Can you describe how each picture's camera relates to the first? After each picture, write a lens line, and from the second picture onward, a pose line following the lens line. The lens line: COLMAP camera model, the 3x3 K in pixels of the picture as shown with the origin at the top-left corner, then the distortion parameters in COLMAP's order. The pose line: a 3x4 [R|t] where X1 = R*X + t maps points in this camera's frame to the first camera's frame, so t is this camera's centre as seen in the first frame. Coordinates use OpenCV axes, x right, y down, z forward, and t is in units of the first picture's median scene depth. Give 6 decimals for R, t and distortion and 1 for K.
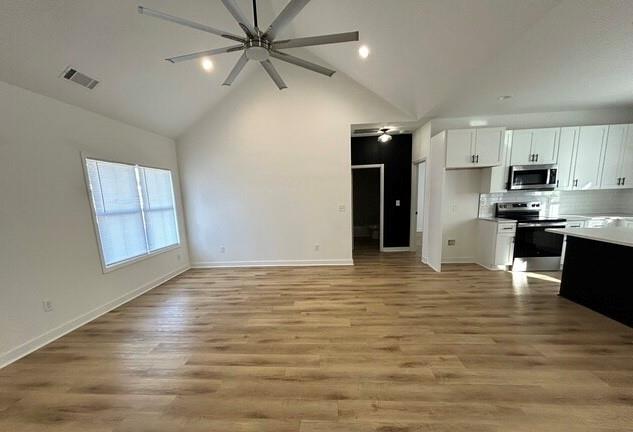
lens RADIAL K [[260.7, 0, 309.7], [0, 260.7, 239.0], [0, 0, 1]] dist [0.001086, -0.000135]
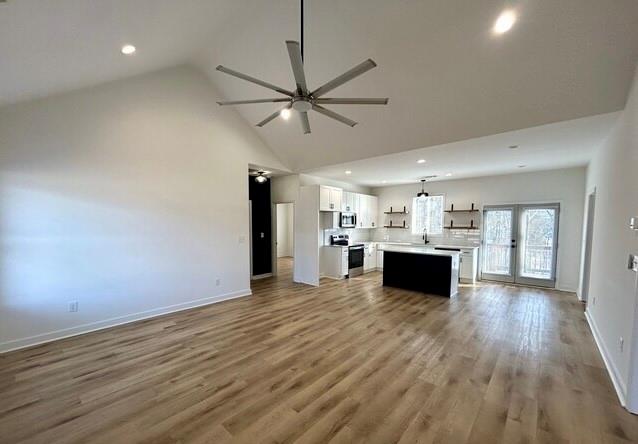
lens RADIAL K [[261.0, 0, 317.5], [0, 261.0, 238.8], [0, 0, 1]] dist [0.000489, 0.000153]
pose [[0.602724, -0.004150, 0.797939, -0.597942], [0.105857, 0.991564, -0.074802, -0.015320], [-0.790897, 0.129552, 0.598079, 0.178977]]
